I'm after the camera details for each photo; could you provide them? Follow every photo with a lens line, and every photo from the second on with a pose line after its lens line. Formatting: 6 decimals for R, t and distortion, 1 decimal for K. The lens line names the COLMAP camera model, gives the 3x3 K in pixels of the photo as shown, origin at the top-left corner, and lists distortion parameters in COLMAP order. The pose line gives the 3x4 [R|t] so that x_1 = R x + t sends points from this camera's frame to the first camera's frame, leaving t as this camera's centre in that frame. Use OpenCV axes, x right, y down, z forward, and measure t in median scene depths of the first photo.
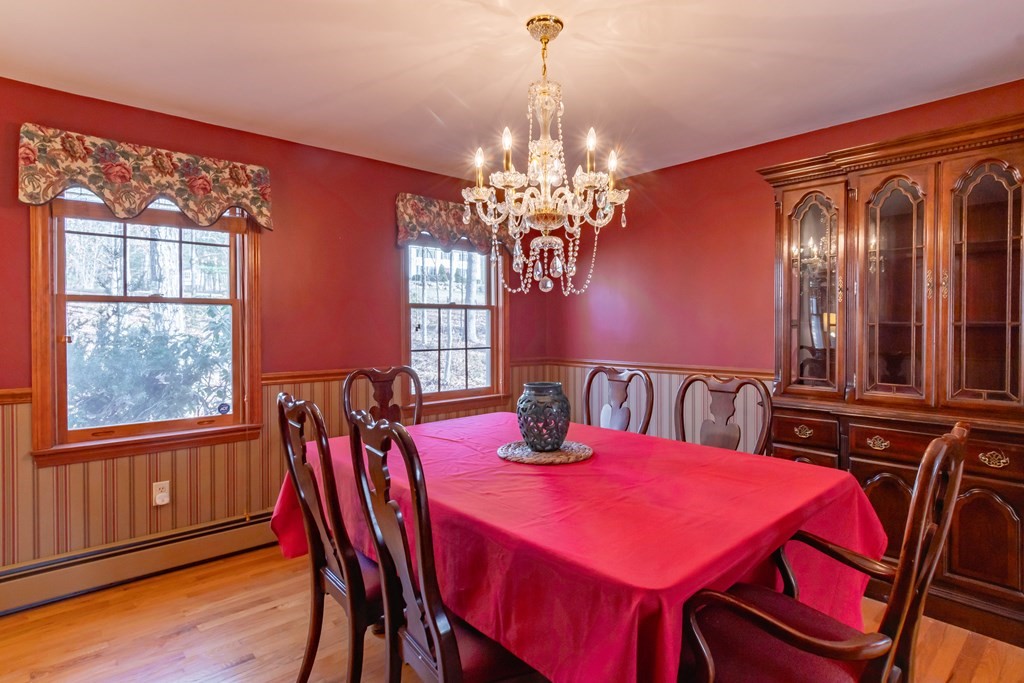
lens RADIAL K [[545.1, 0, 512.0], [0, 545.1, 341.5], [0, 0, 1]] dist [0.002769, 0.000011]
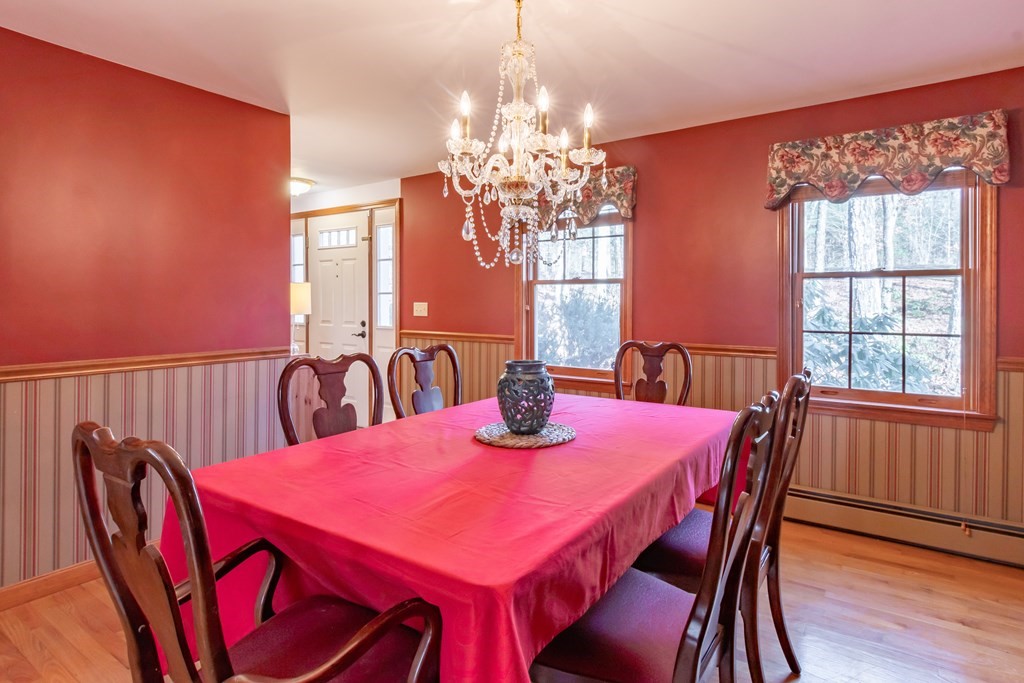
lens RADIAL K [[523.8, 0, 514.4], [0, 523.8, 305.4], [0, 0, 1]] dist [-0.000504, -0.000227]
pose [[0.252851, 0.011781, -0.967434, 0.473081], [-0.028799, 0.999574, 0.004646, -0.012531], [0.967077, 0.026686, 0.253082, 0.391083]]
